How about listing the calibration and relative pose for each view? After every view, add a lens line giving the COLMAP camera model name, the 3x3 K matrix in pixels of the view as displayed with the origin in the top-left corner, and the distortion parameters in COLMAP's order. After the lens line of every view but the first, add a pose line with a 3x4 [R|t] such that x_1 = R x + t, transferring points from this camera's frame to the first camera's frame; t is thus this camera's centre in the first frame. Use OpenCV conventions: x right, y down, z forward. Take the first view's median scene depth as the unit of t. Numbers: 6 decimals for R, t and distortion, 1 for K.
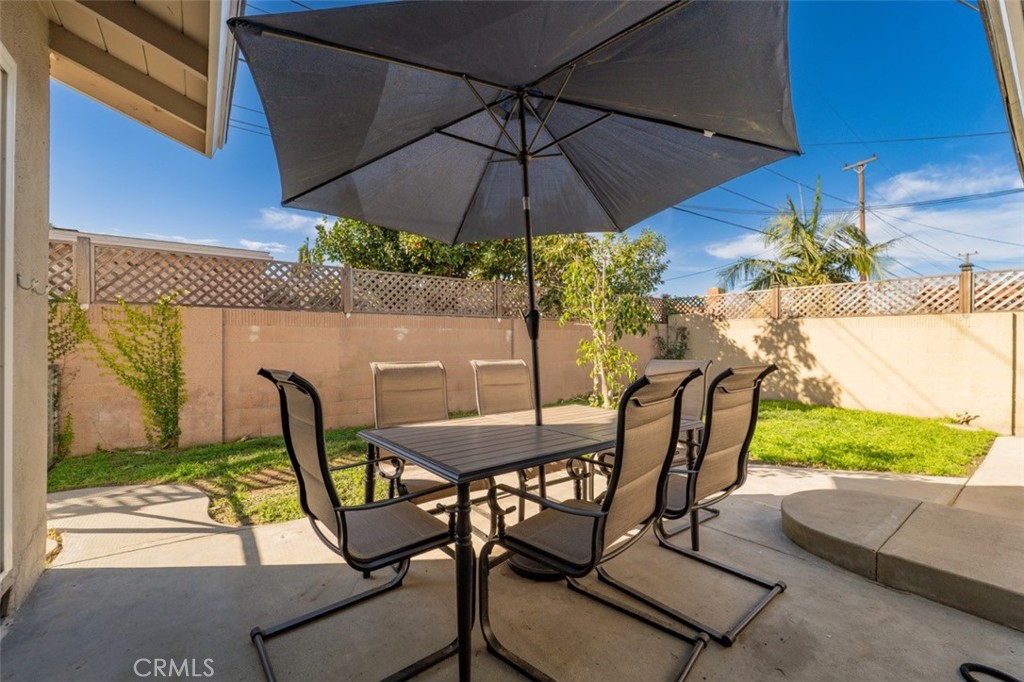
lens RADIAL K [[413.5, 0, 512.0], [0, 413.5, 341.0], [0, 0, 1]] dist [0.001378, -0.000179]
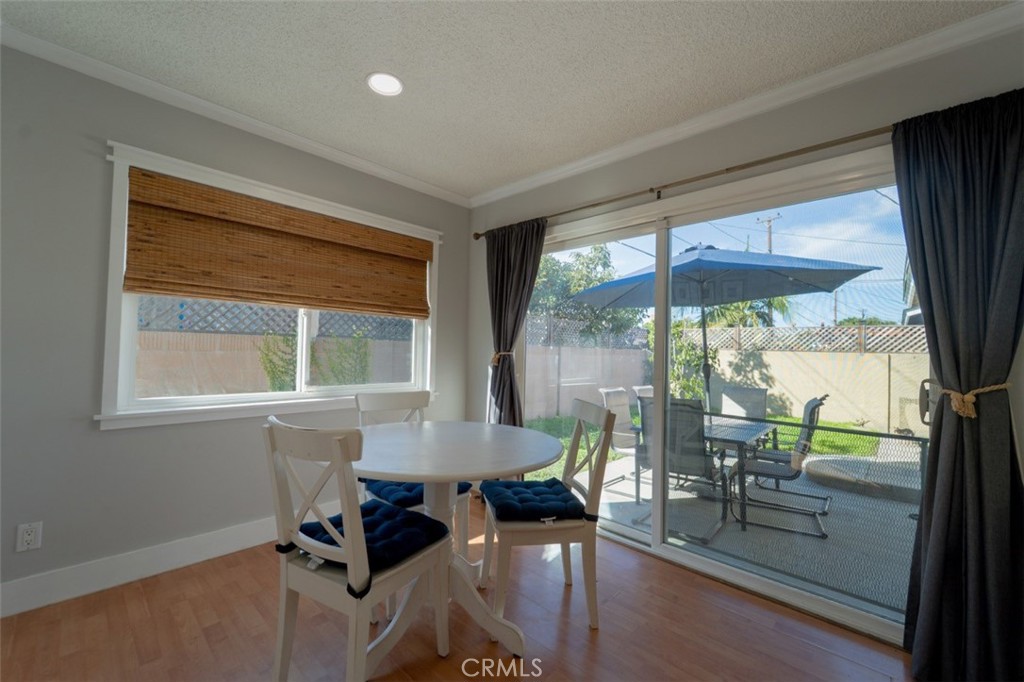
lens RADIAL K [[413.5, 0, 512.0], [0, 413.5, 341.0], [0, 0, 1]] dist [0.001378, -0.000179]
pose [[0.988036, 0.023914, 0.152355, -0.335215], [-0.019186, 0.999290, -0.032425, -0.026278], [-0.153022, 0.029114, 0.987794, -0.219691]]
